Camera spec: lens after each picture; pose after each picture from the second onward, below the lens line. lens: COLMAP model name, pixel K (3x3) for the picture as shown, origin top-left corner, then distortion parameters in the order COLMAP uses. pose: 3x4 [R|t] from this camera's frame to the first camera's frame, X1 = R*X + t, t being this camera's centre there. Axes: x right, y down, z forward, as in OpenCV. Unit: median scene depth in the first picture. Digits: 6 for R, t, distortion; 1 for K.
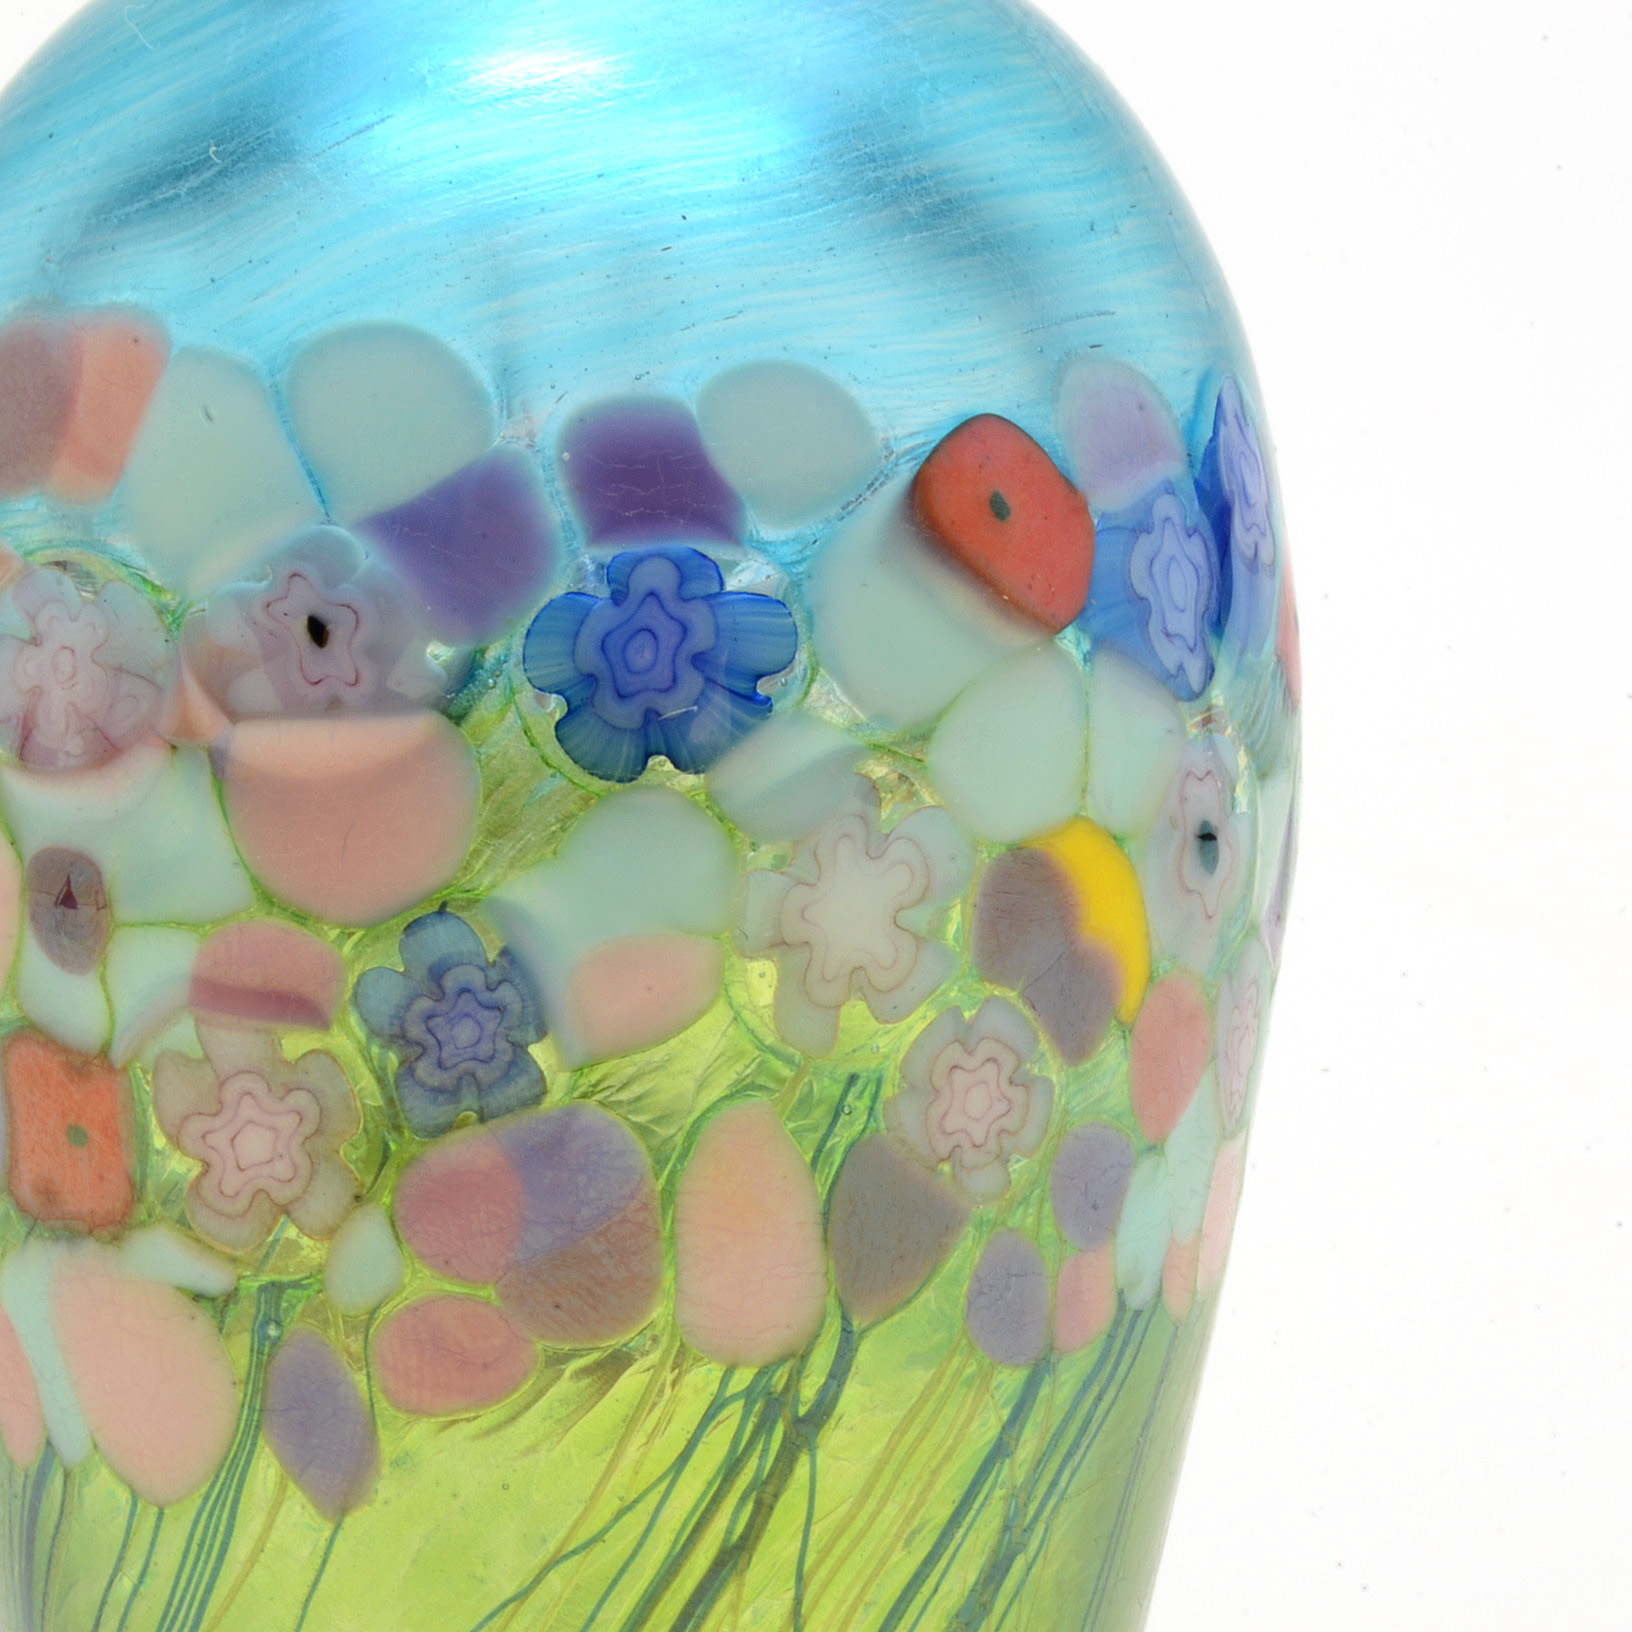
lens RADIAL K [[5779.2, 0, 816.0], [0, 5779.2, 816.0], [0, 0, 1]] dist [0.046245, 0.495629]
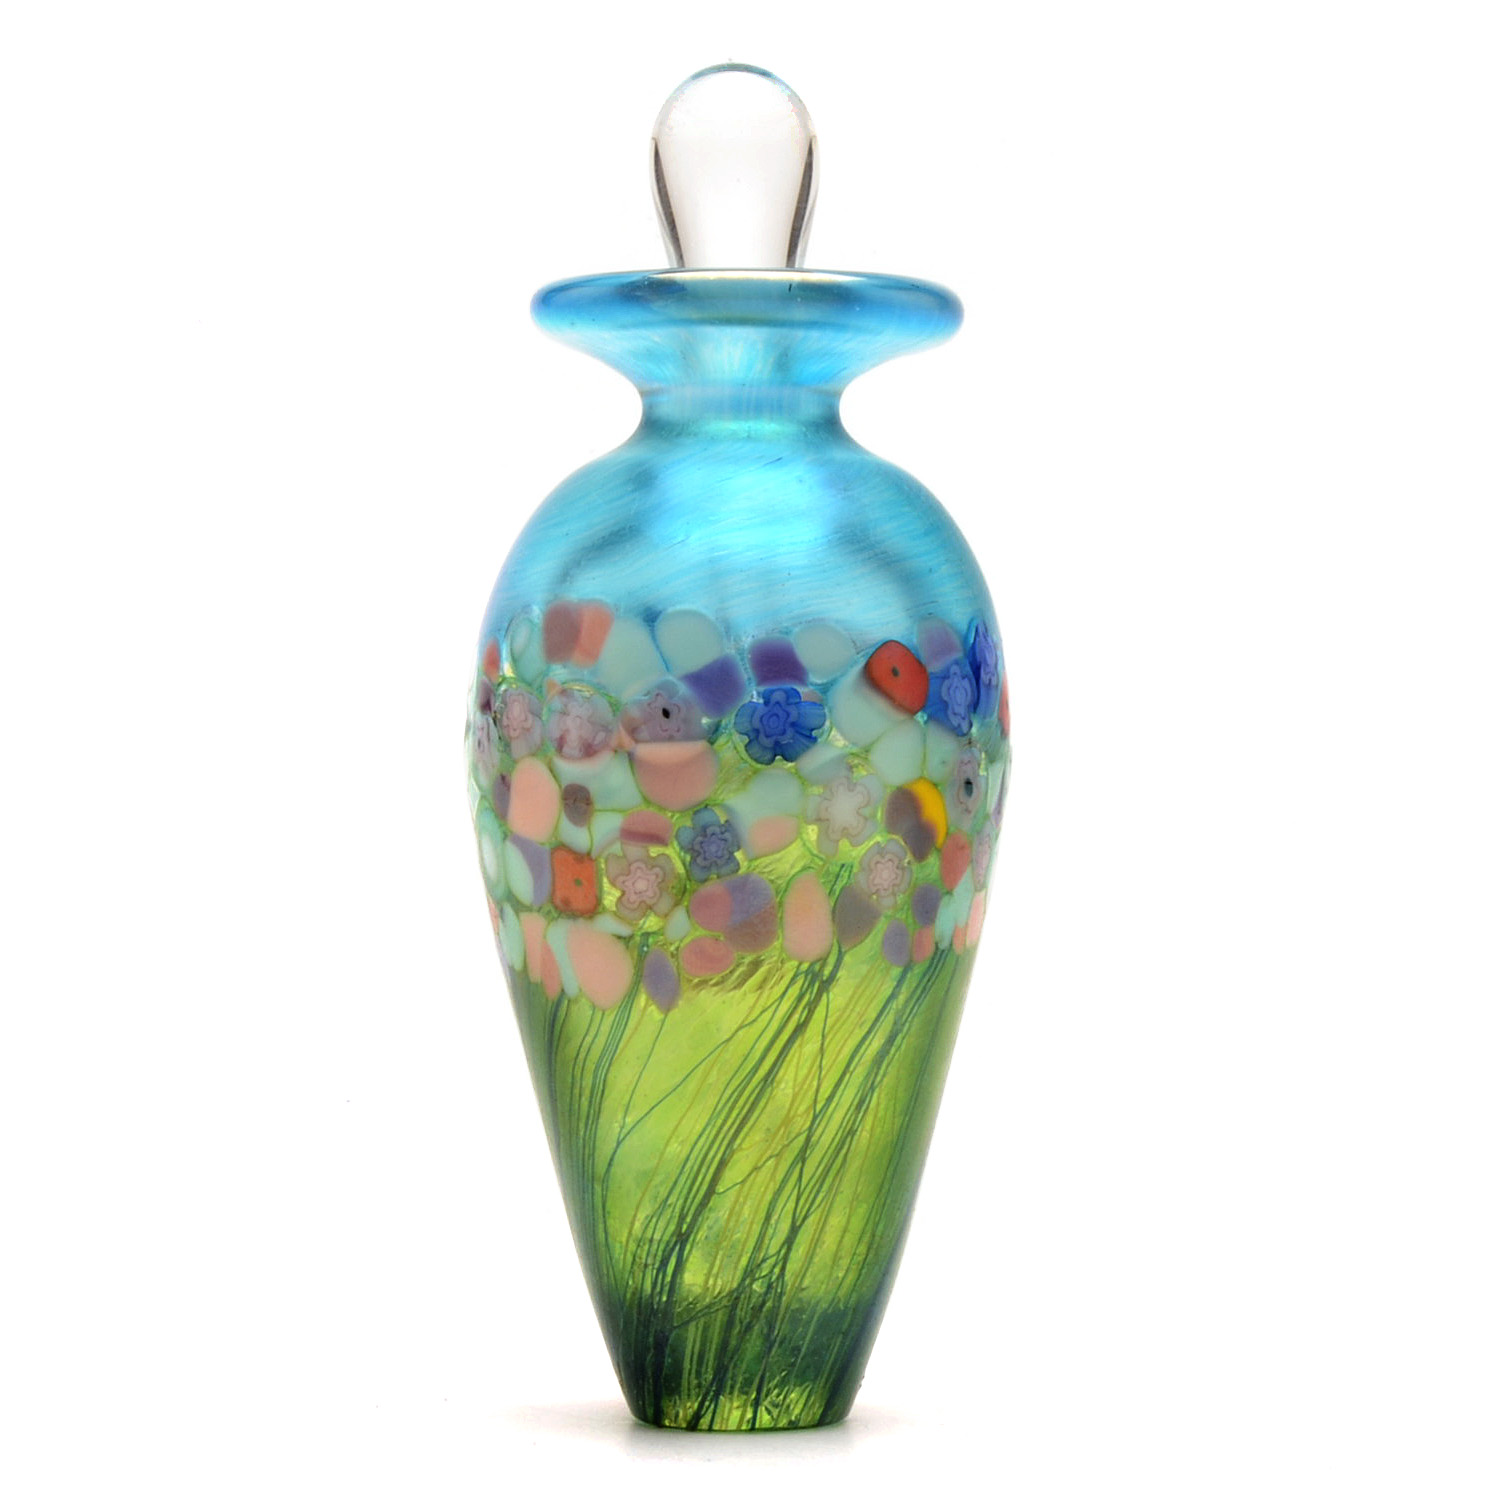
lens RADIAL K [[5178.8, 0, 747.0], [0, 5178.8, 747.0], [0, 0, 1]] dist [-0.103931, -1.000227]
pose [[0.999760, 0.011383, -0.018728, 0.006141], [-0.011239, 0.999907, 0.007772, -0.034786], [0.018815, -0.007559, 0.999794, -1.628744]]
